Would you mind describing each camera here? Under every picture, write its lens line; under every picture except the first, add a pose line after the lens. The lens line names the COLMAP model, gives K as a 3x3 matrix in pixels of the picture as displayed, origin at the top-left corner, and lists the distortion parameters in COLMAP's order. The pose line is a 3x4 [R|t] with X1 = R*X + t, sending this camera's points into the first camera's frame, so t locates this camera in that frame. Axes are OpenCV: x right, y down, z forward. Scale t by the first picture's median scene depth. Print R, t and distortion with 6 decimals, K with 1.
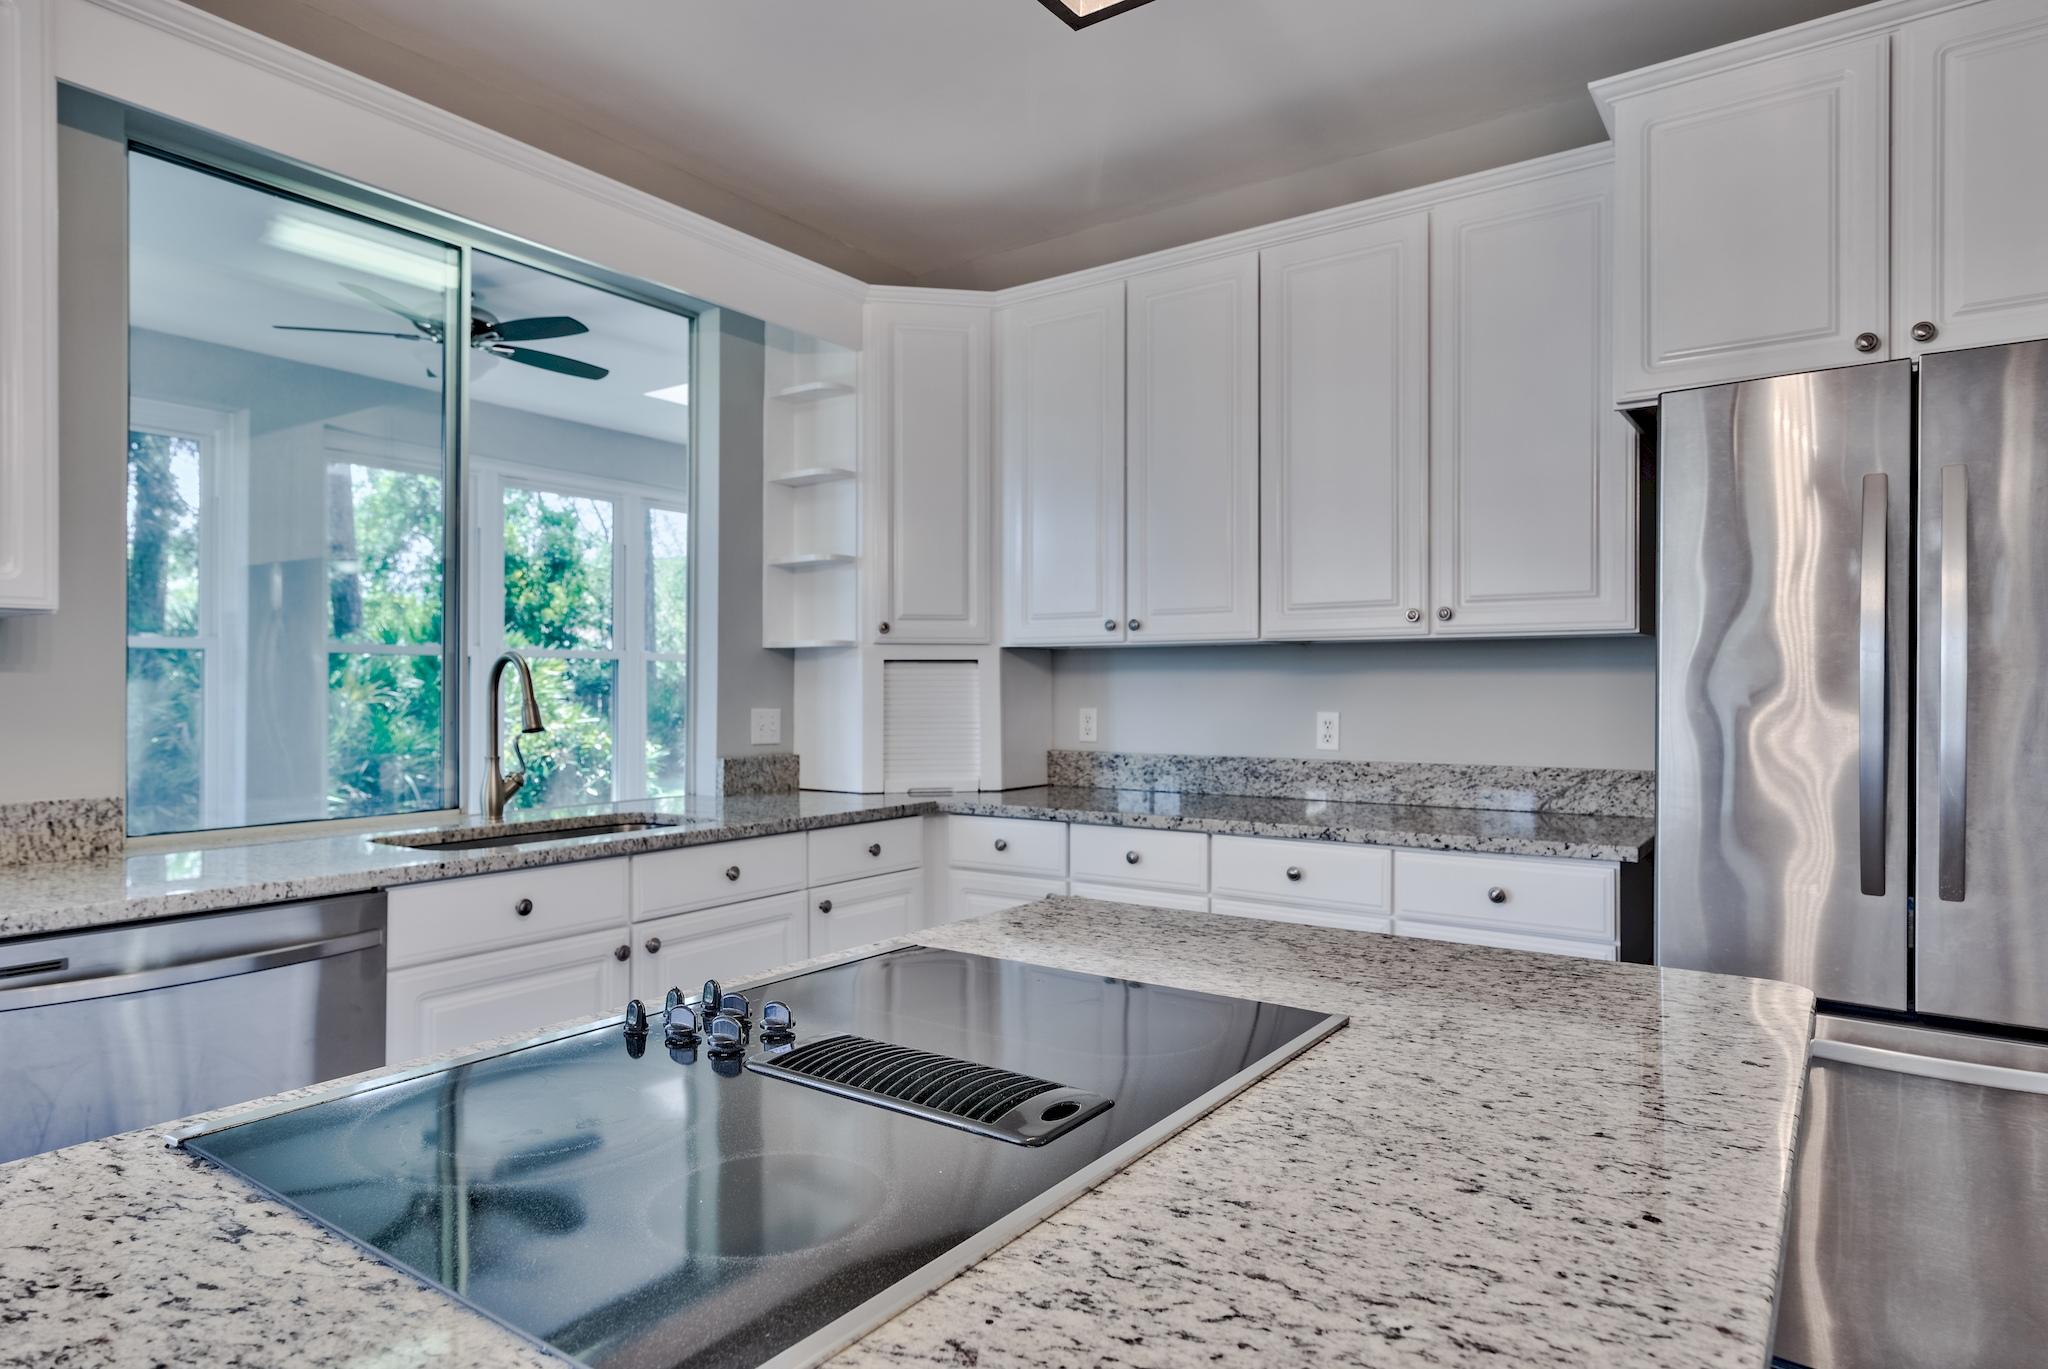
lens RADIAL K [[1169.5, 0, 1098.3], [0, 1169.5, 670.4], [0, 0, 1]] dist [0.006169, -0.000622]
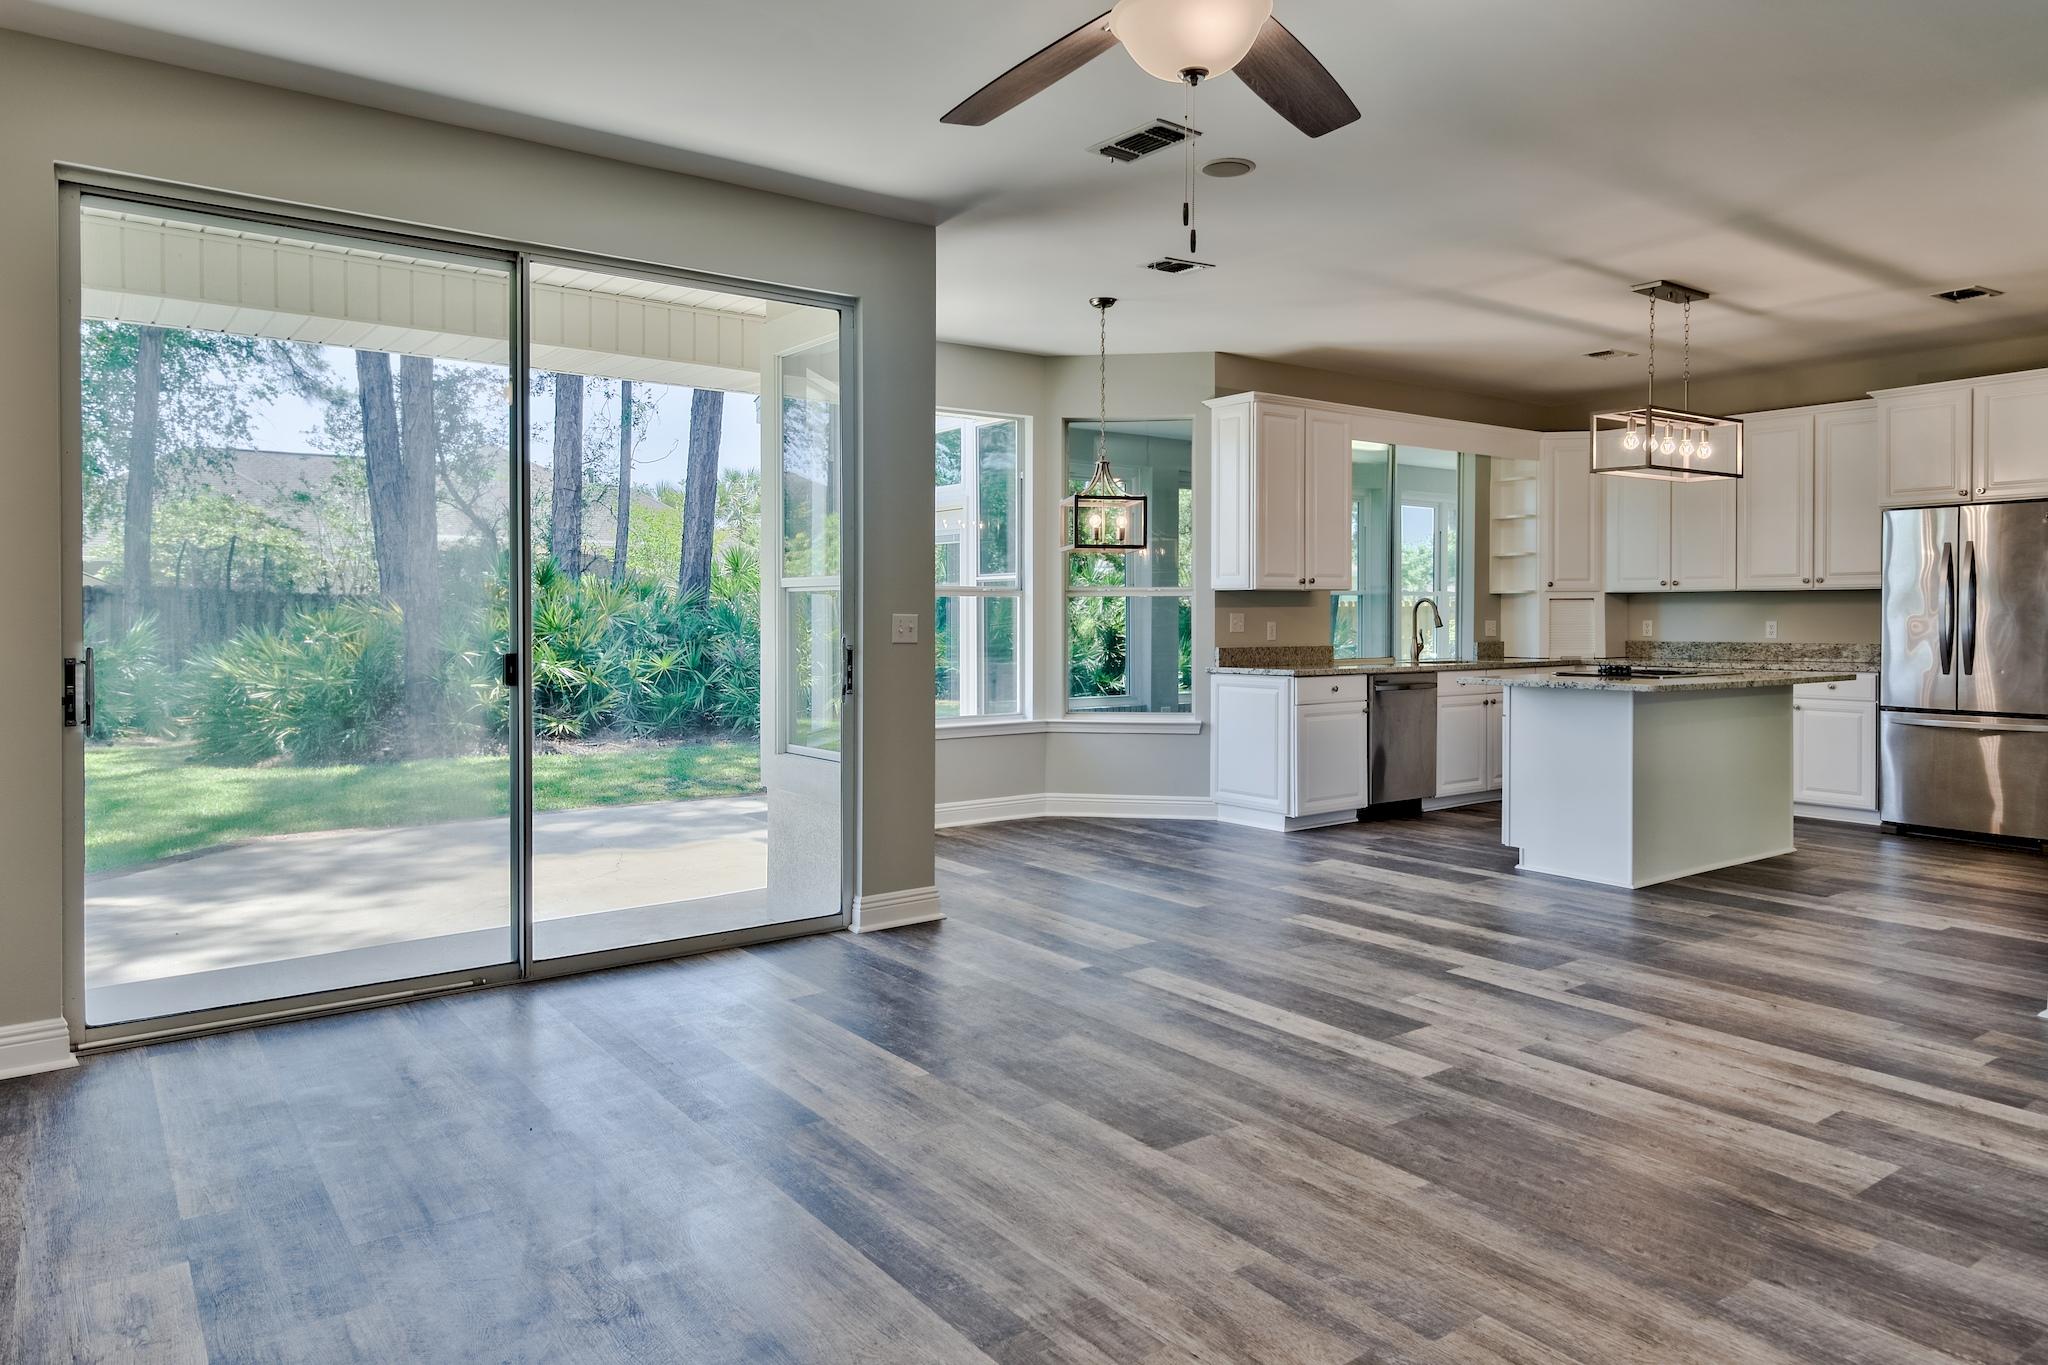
lens RADIAL K [[1355.6, 0, 1076.7], [0, 1355.6, 635.3], [0, 0, 1]] dist [0.019785, -0.005873]
pose [[0.944474, 0.002082, -0.328581, -0.216402], [0.007290, 0.999601, 0.027290, -0.019666], [0.328506, -0.028170, 0.944082, -2.043784]]
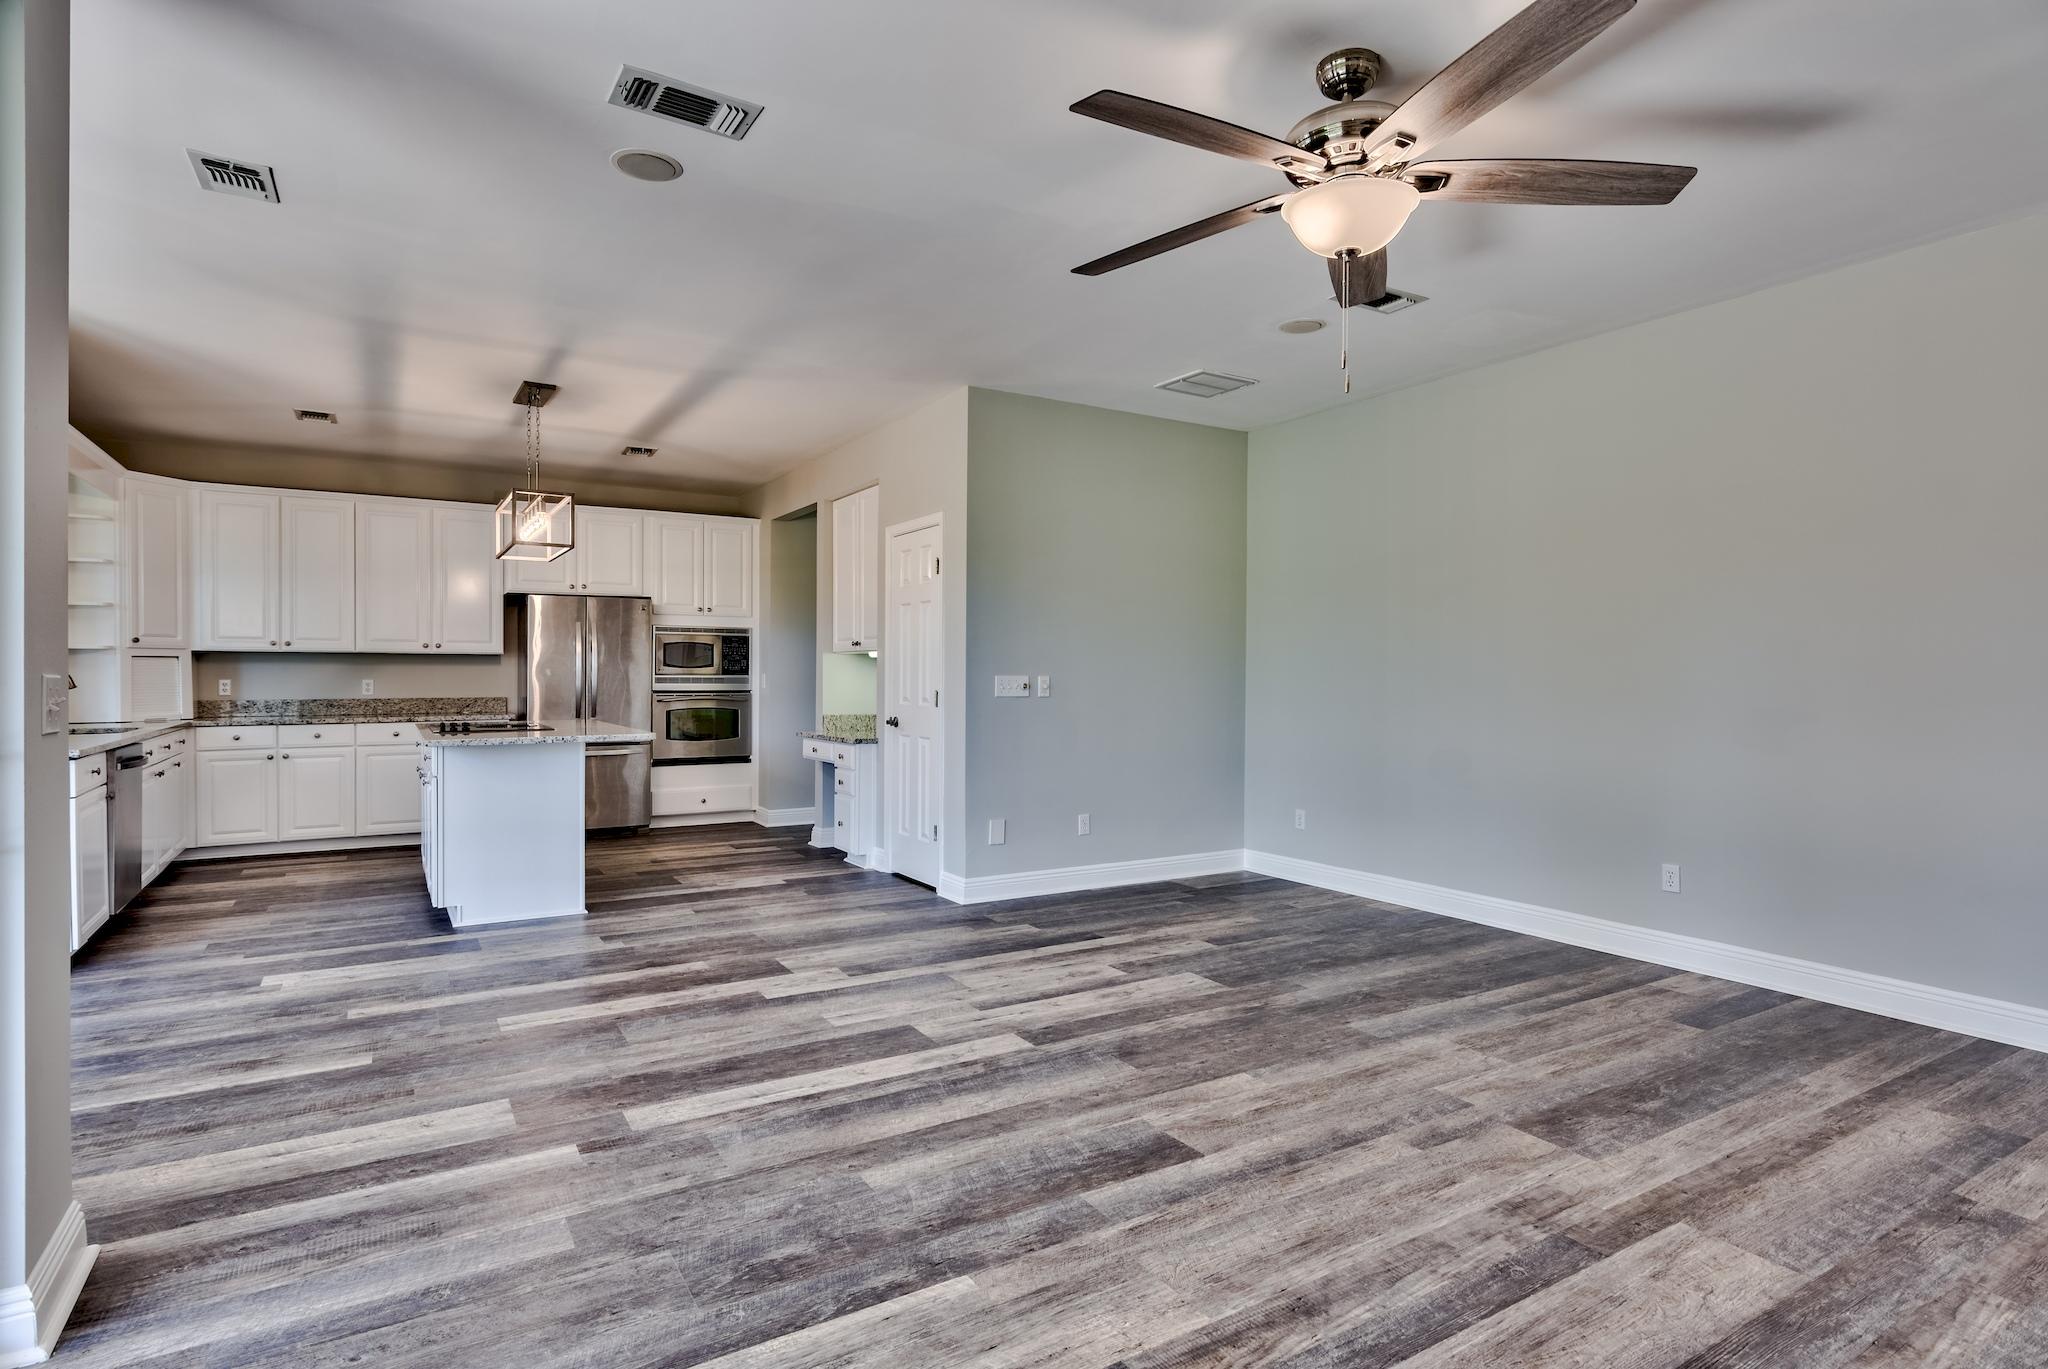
lens RADIAL K [[1006.9, 0, 999.8], [0, 1006.9, 722.5], [0, 0, 1]] dist [-0.002503, -0.003292]
pose [[0.437255, -0.044560, 0.898233, -1.283342], [-0.016153, 0.998222, 0.057383, -0.021046], [-0.899192, -0.039600, 0.435758, -1.302272]]
